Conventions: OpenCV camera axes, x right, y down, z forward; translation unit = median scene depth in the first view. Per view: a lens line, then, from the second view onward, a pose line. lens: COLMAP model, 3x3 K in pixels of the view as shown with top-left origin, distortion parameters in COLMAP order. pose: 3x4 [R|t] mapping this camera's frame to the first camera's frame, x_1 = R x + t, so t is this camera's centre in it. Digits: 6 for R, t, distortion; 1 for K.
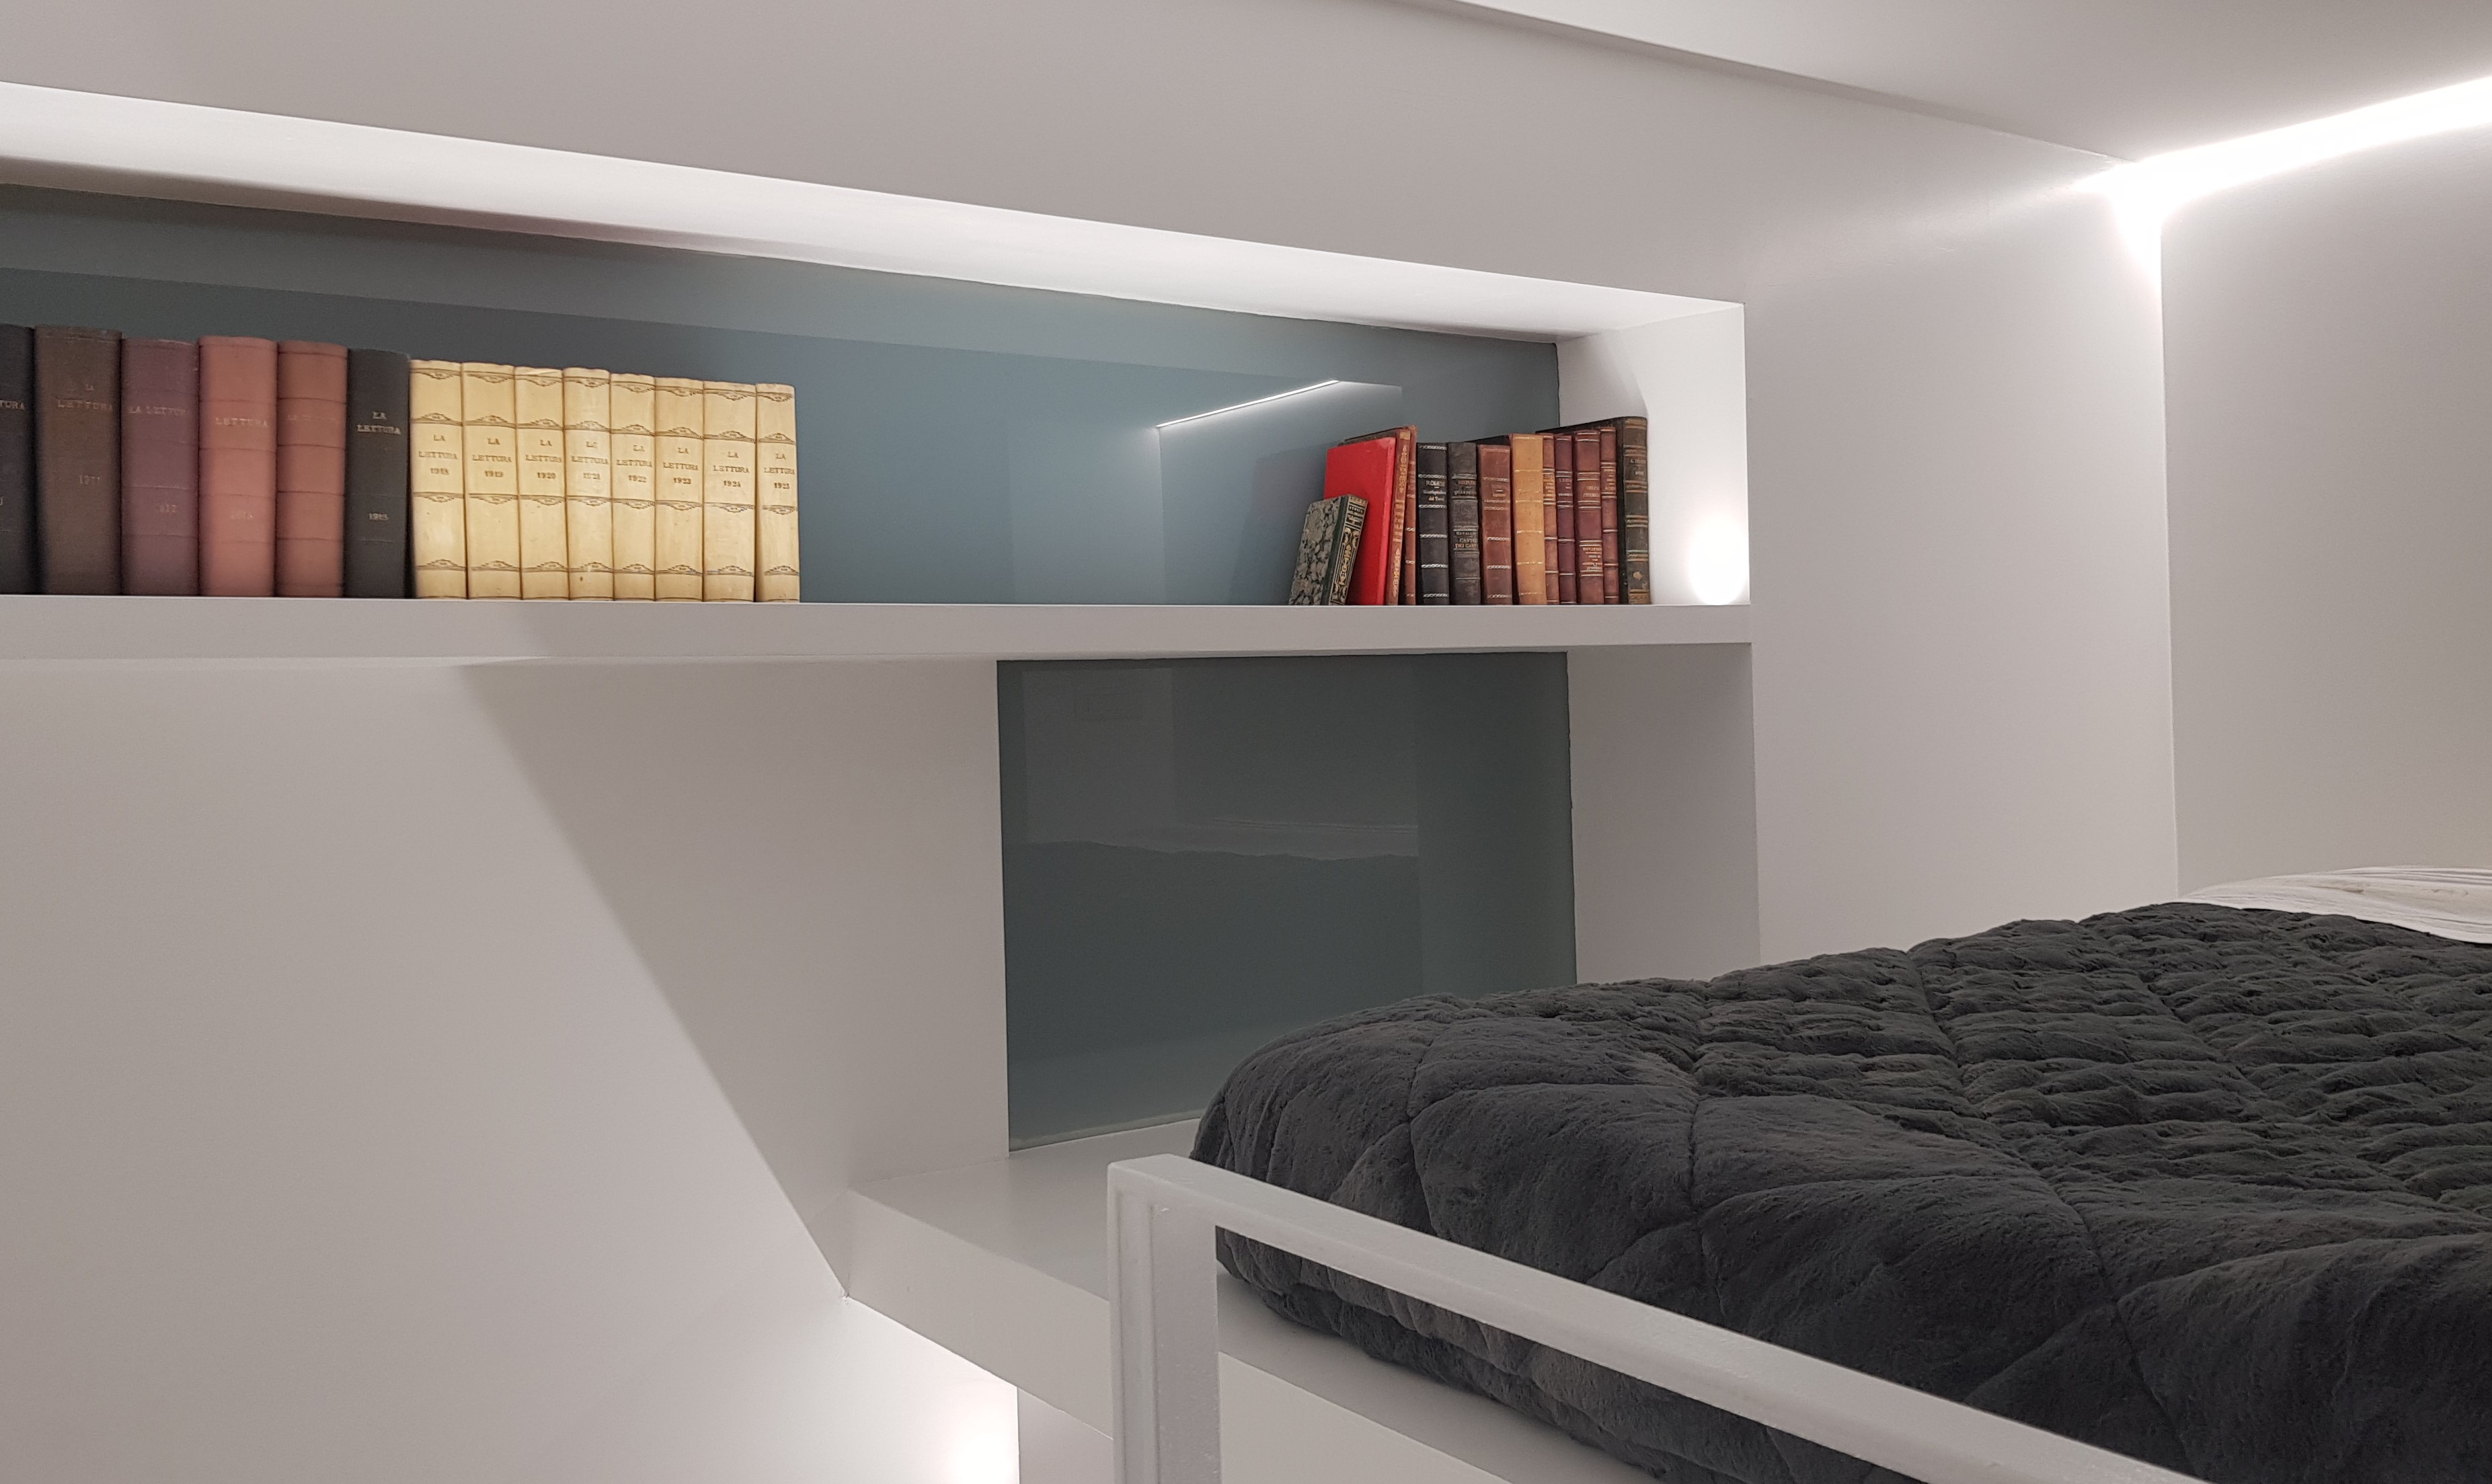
lens RADIAL K [[1881.2, 0, 1246.0], [0, 1881.2, 742.0], [0, 0, 1]] dist [-0.032521, 0.002236]
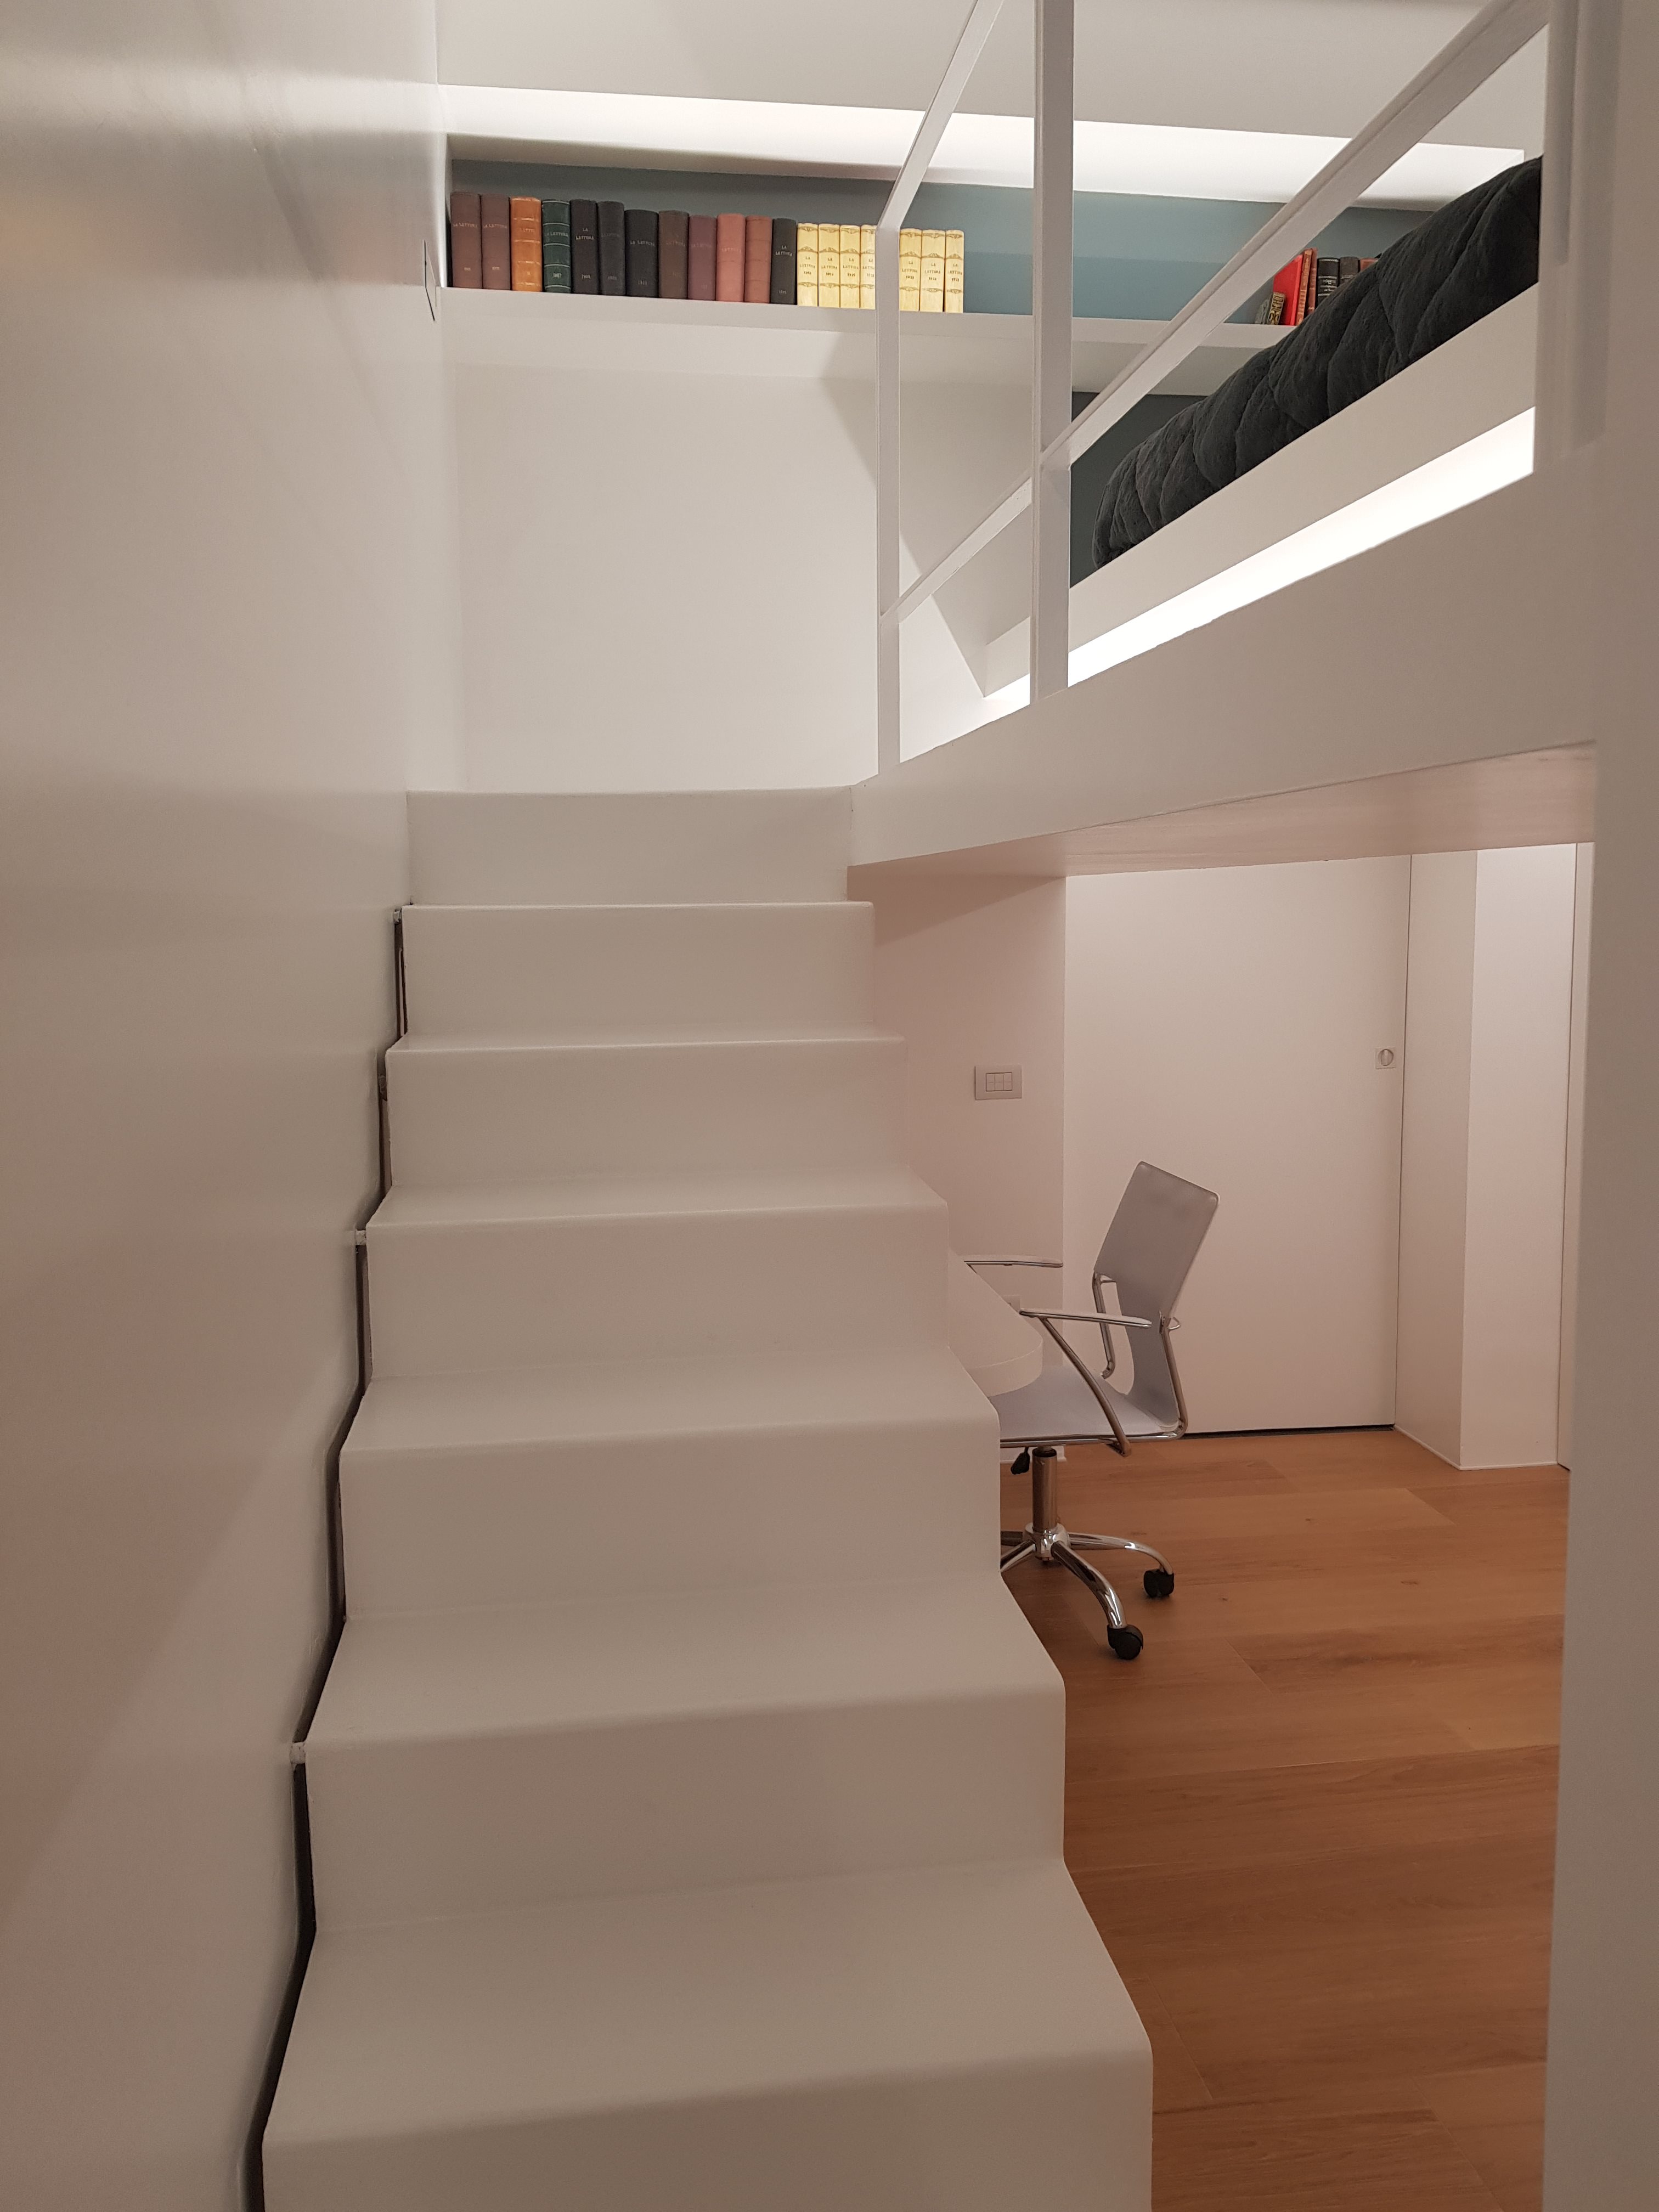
lens RADIAL K [[1712.3, 0, 832.0], [0, 1712.3, 1095.7], [0, 0, 1]] dist [0.091366, -0.149776]
pose [[0.914000, 0.066300, -0.400260, 0.529696], [-0.021747, 0.993145, 0.114849, 0.625569], [0.405131, -0.096267, 0.909176, -1.052770]]
